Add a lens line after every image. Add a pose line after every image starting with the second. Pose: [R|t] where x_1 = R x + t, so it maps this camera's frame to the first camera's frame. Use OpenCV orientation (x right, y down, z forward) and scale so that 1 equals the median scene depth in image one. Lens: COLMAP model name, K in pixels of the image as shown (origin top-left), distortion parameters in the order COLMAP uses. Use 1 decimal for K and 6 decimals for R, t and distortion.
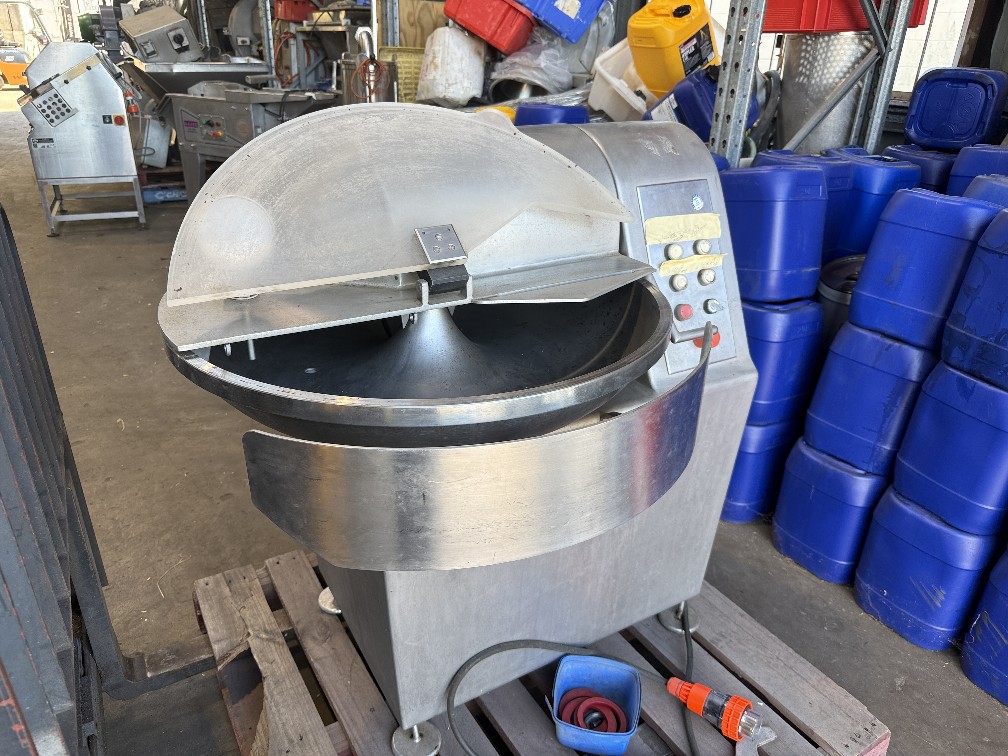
lens RADIAL K [[716.8, 0, 475.3], [0, 716.8, 371.1], [0, 0, 1]] dist [0.034531, -0.037936]
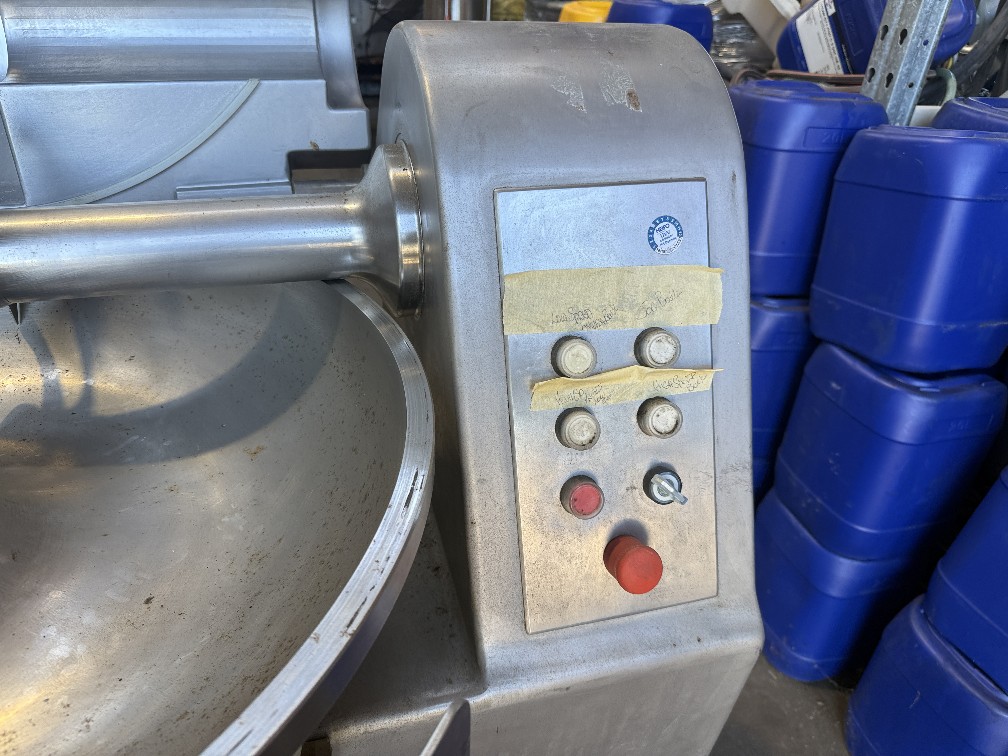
lens RADIAL K [[716.8, 0, 494.8], [0, 716.8, 379.0], [0, 0, 1]] dist [0.034531, -0.037936]
pose [[0.972121, 0.149271, -0.180826, 0.194668], [-0.125623, 0.982727, 0.135889, -0.128505], [0.197987, -0.109385, 0.974082, 0.373157]]
